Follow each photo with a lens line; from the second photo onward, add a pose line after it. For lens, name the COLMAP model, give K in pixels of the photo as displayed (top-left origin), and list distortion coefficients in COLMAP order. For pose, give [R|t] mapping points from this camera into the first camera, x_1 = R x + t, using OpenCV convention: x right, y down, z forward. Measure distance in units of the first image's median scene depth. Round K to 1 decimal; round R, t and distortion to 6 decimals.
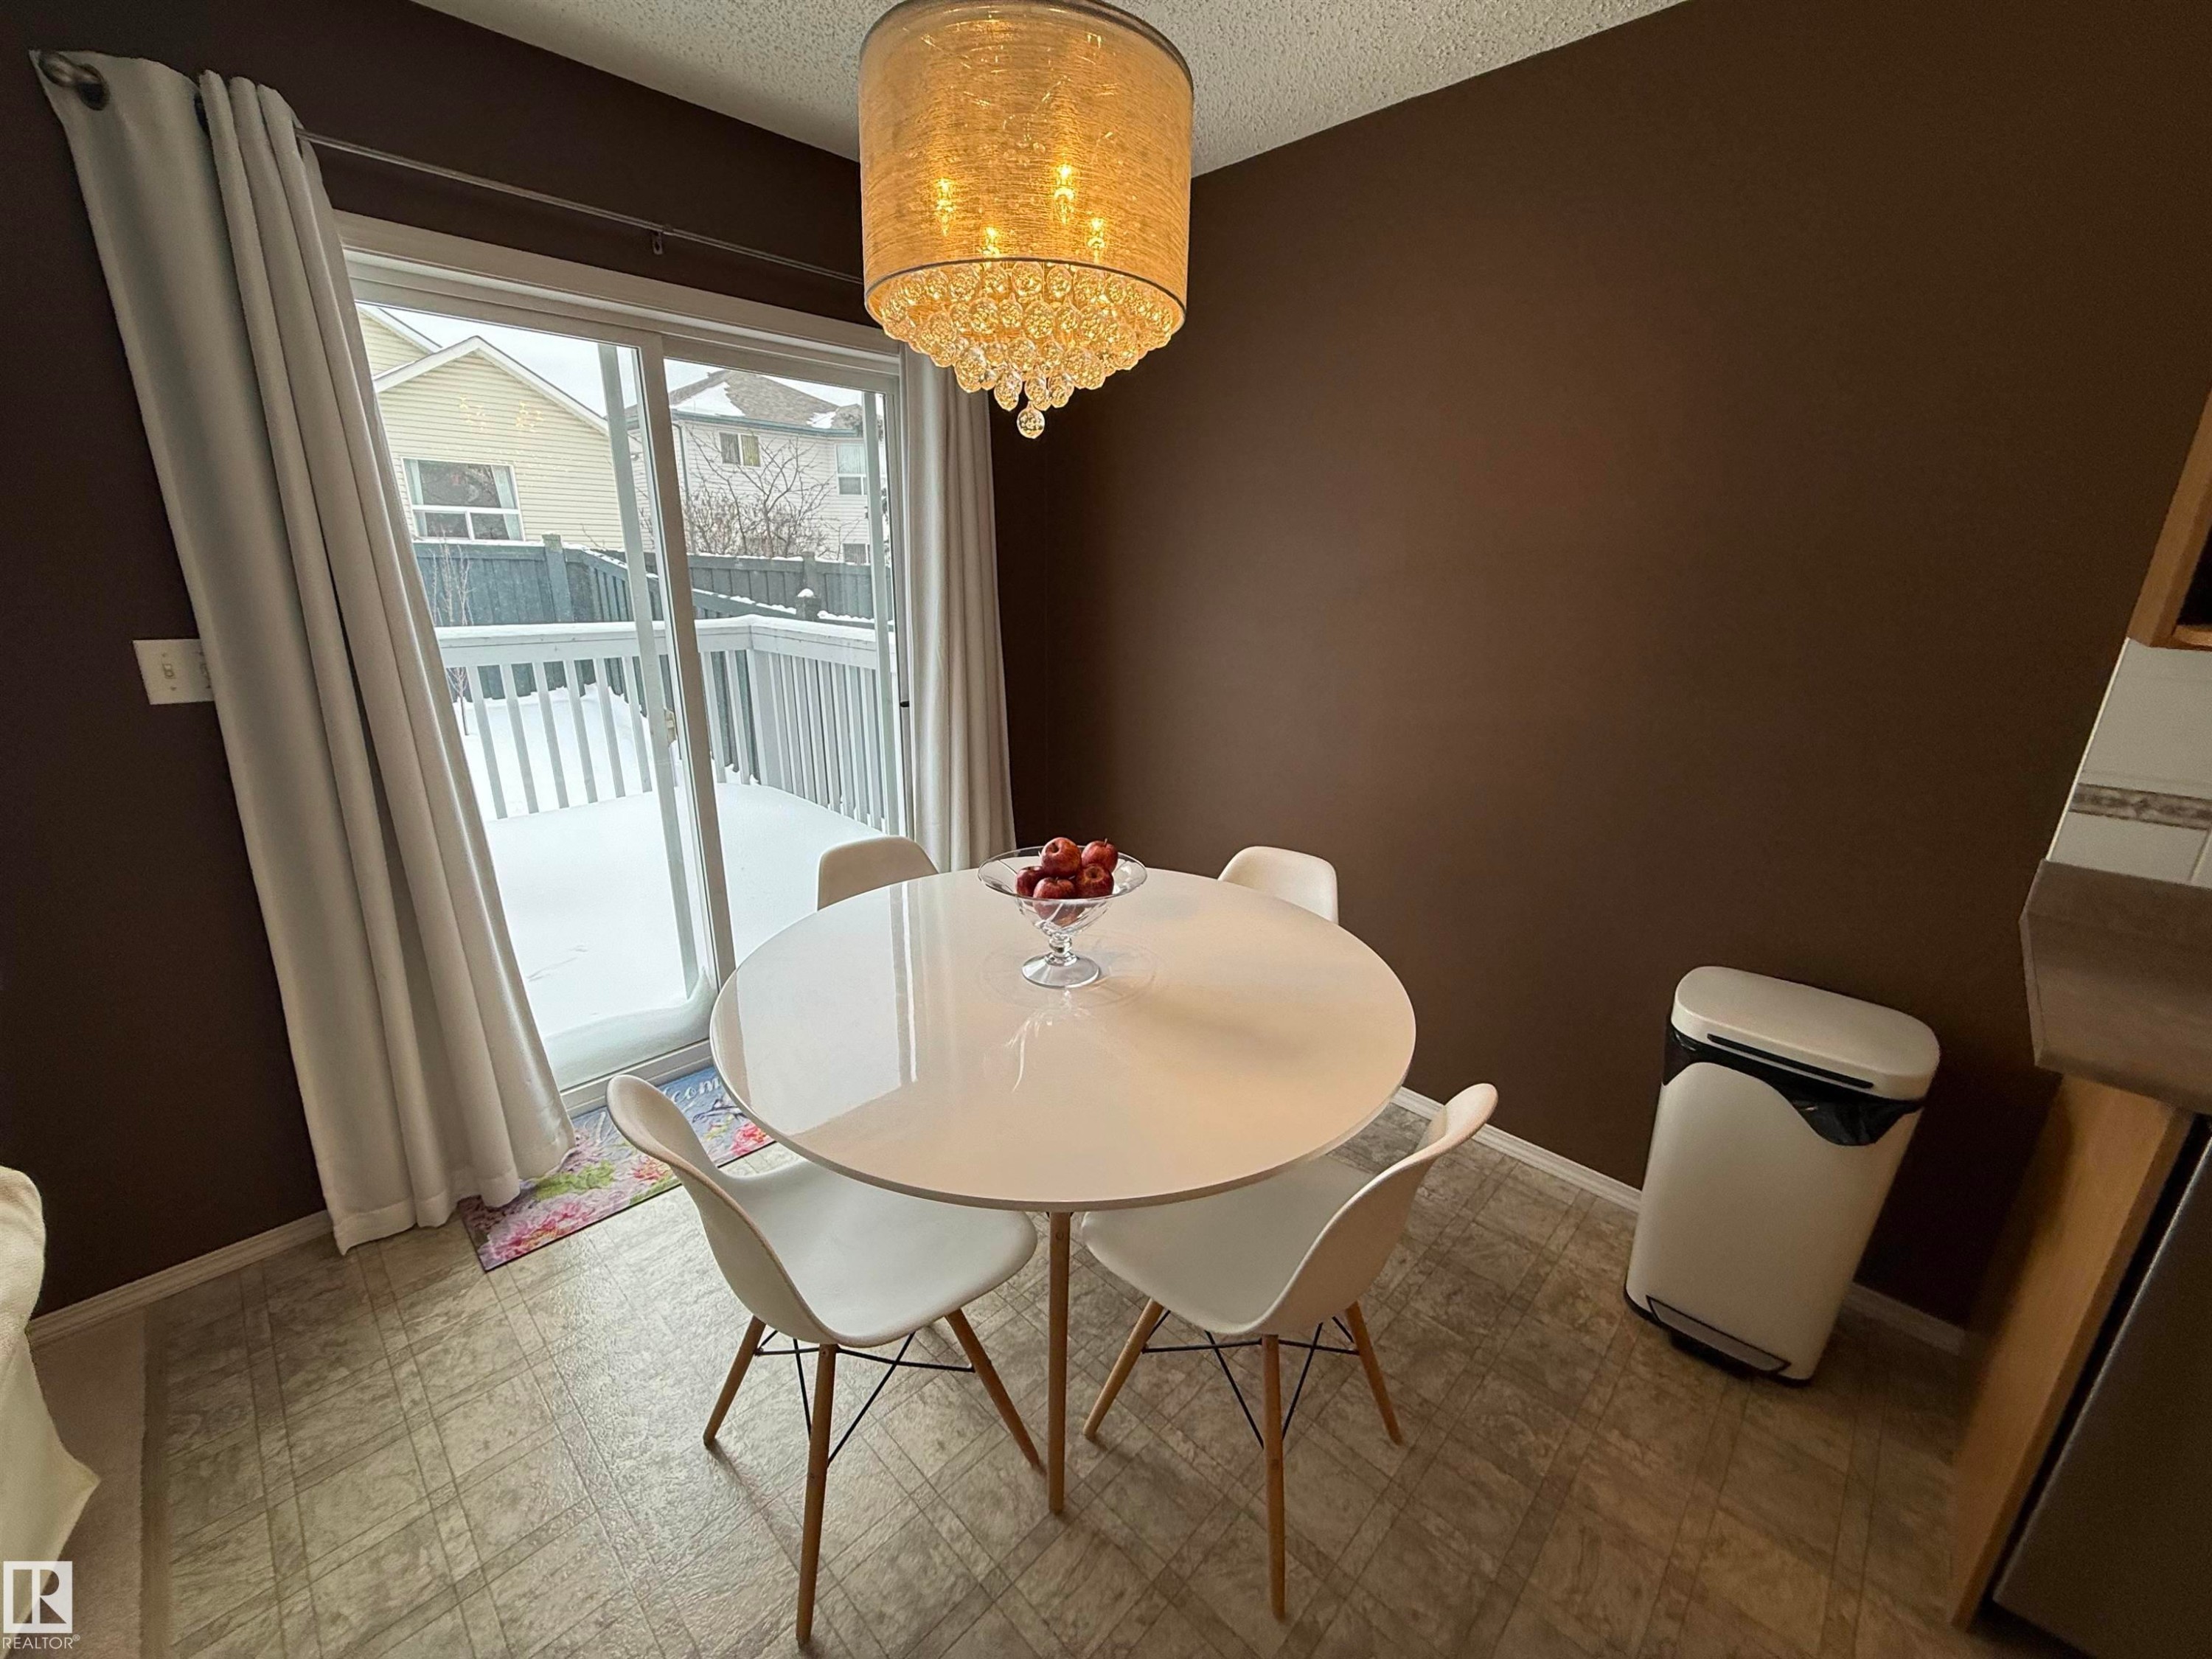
lens RADIAL K [[878.0, 0, 1110.6], [0, 878.0, 834.9], [0, 0, 1]] dist [0.017177, -0.008433]
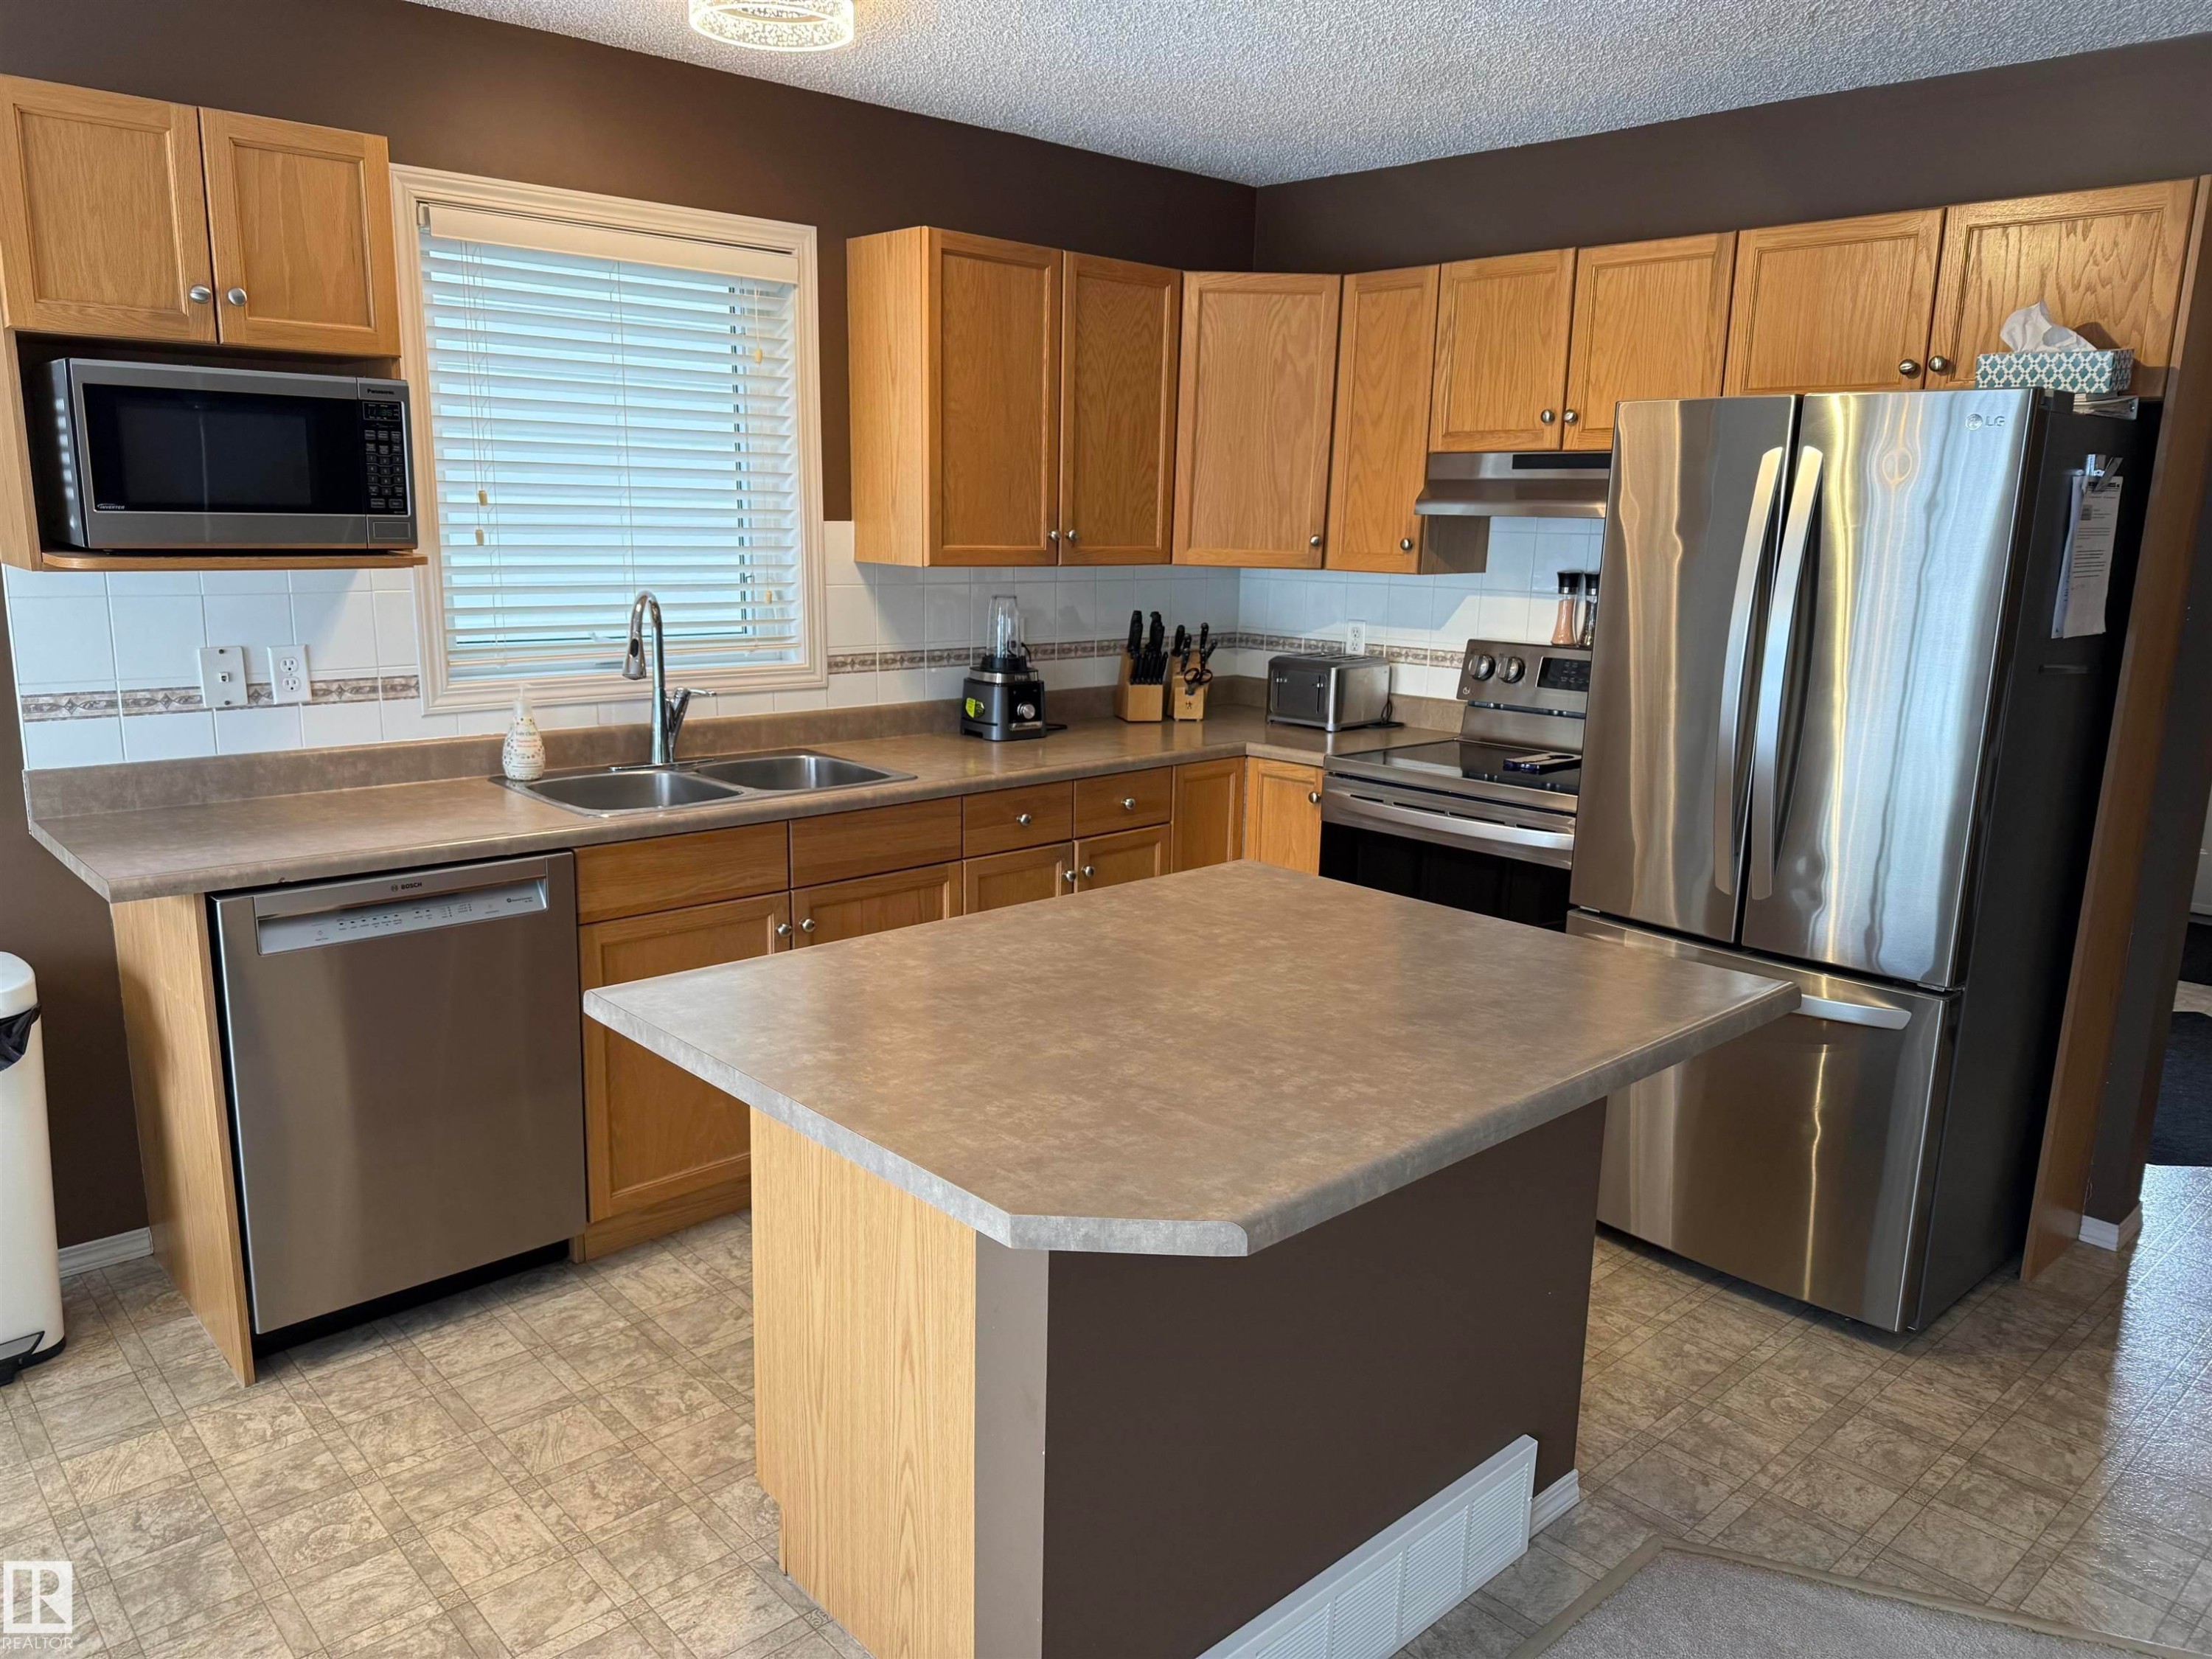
lens RADIAL K [[1546.5, 0, 1099.1], [0, 1546.5, 839.4], [0, 0, 1]] dist [0.099957, -0.145556]
pose [[0.056399, -0.224973, 0.972731, -0.669160], [0.272357, 0.940797, 0.201796, 0.070598], [-0.960542, 0.253549, 0.114333, -0.404768]]
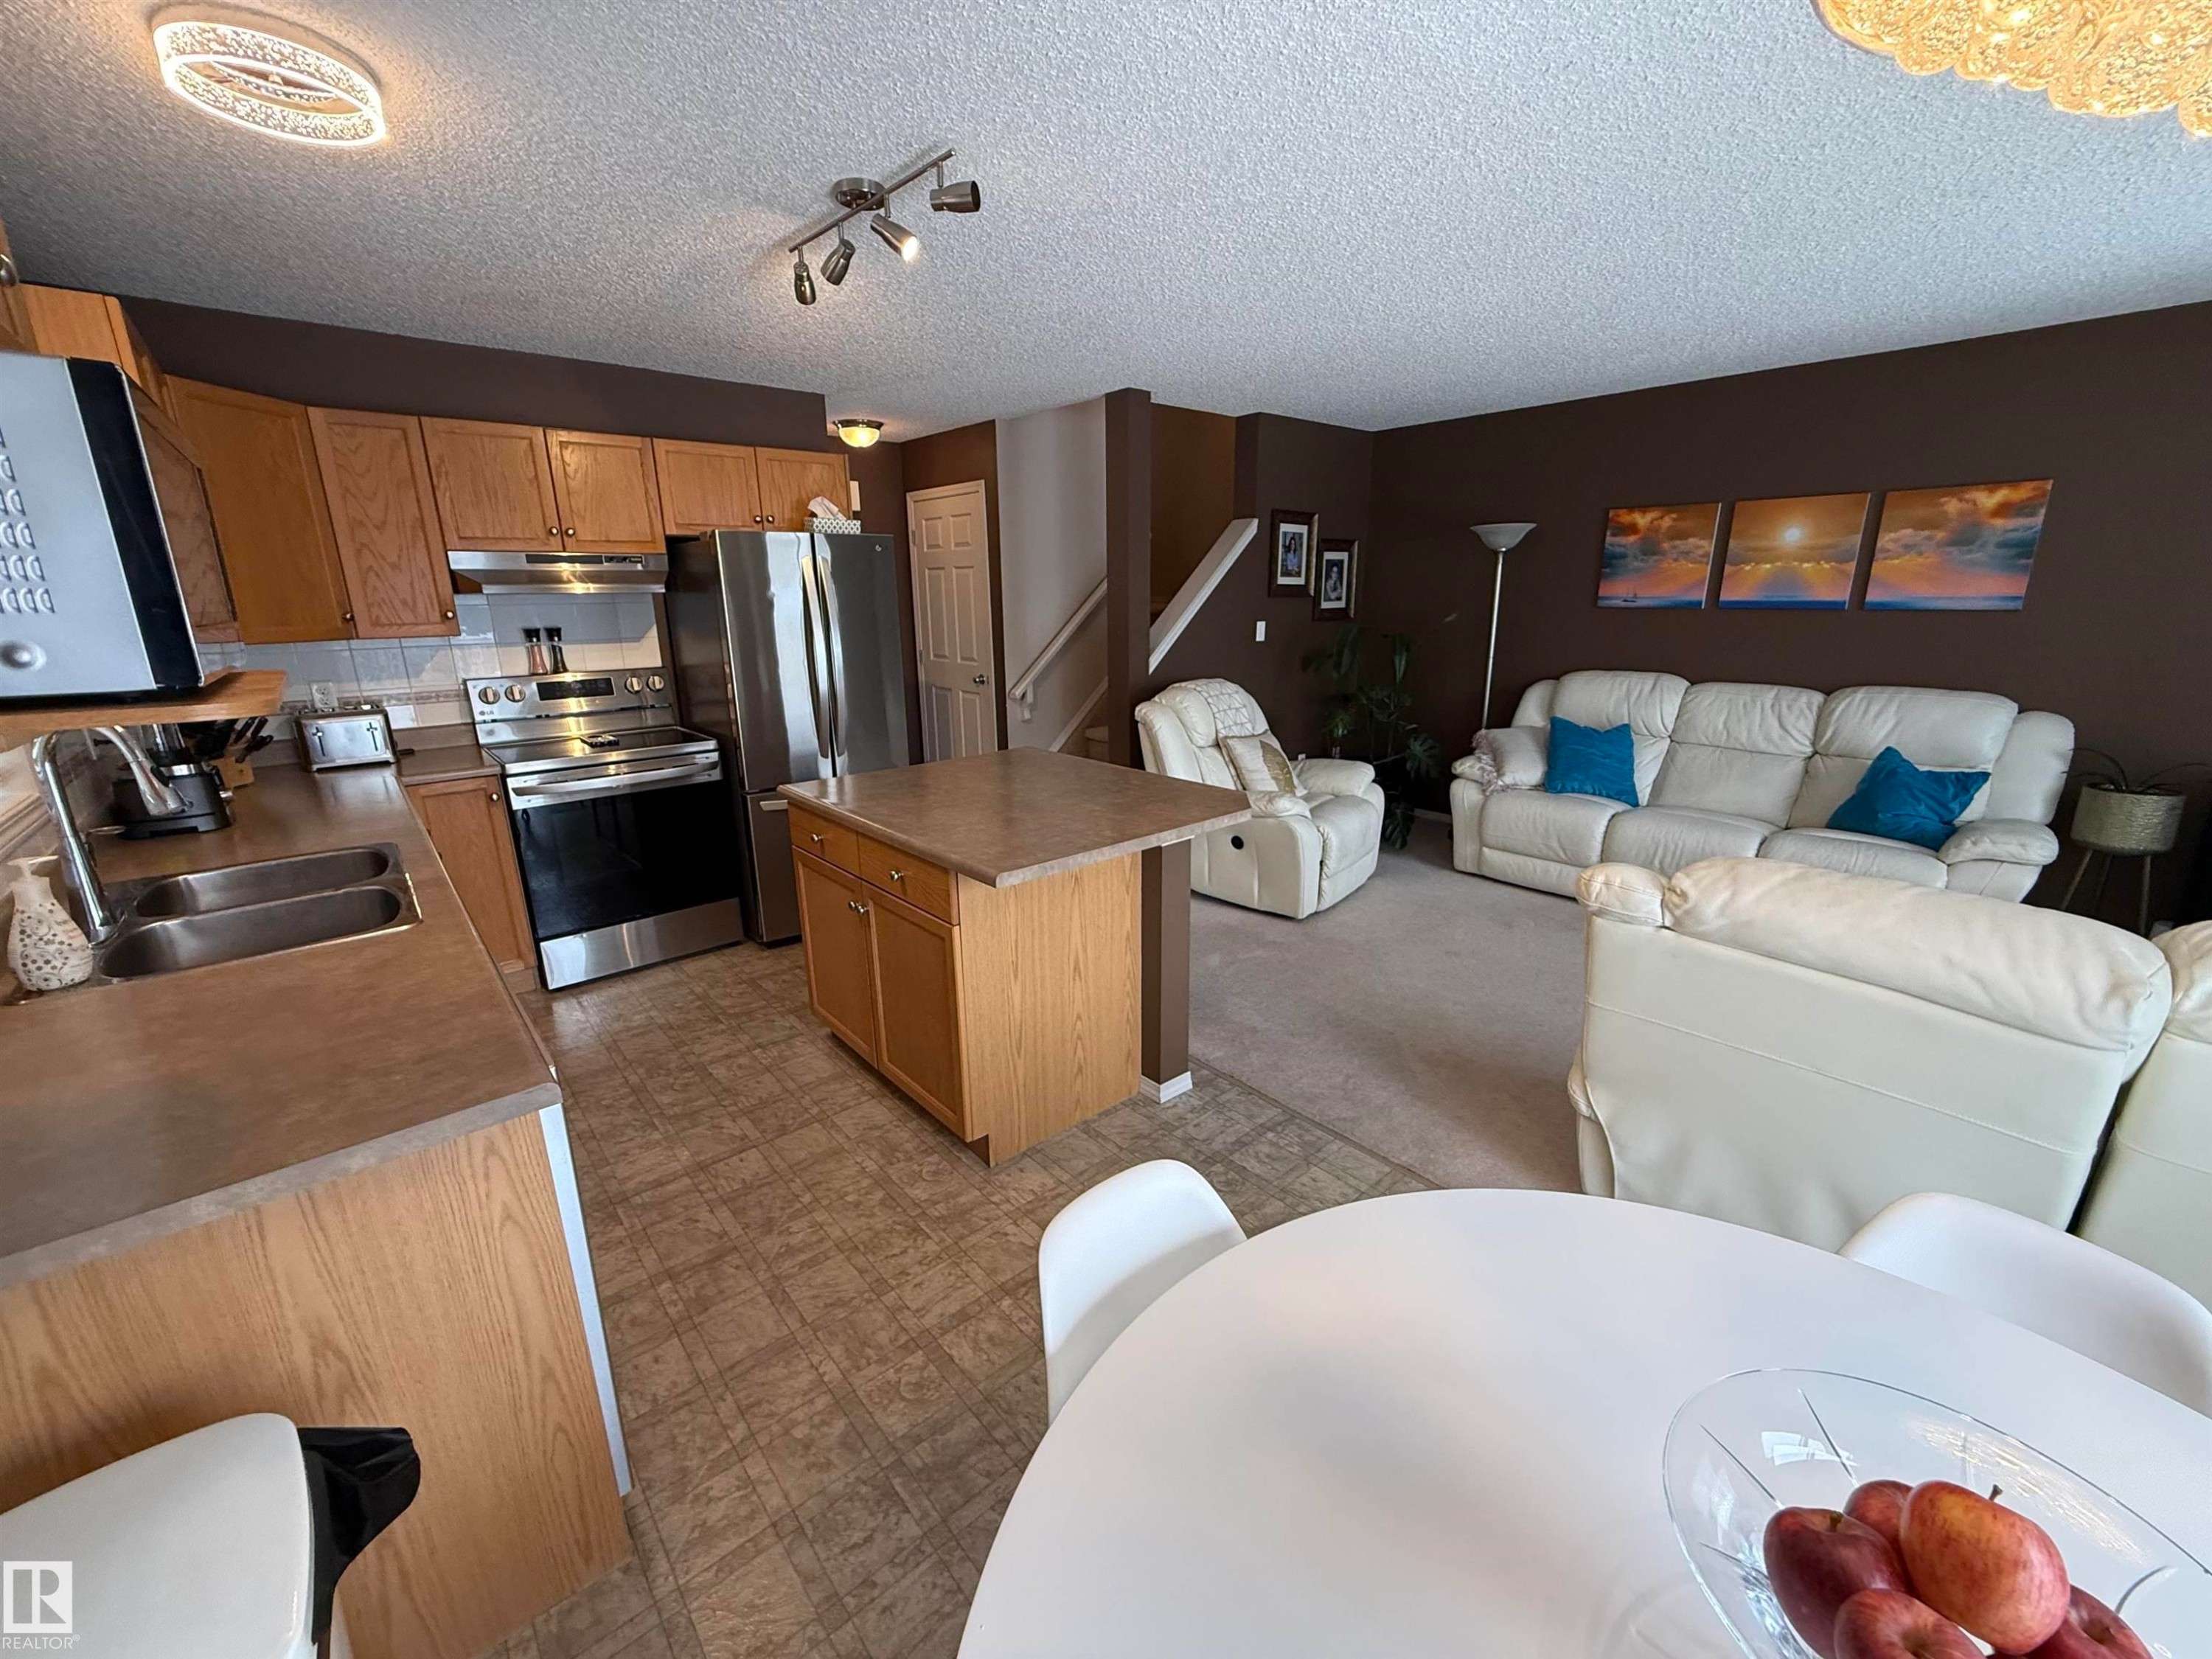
lens RADIAL K [[884.2, 0, 1100.3], [0, 884.2, 832.8], [0, 0, 1]] dist [-0.001680, 0.000462]
pose [[-0.996707, -0.023189, 0.077701, 0.244680], [0.022273, 0.843094, 0.537305, -0.361441], [-0.077969, 0.537266, -0.839801, 1.102986]]
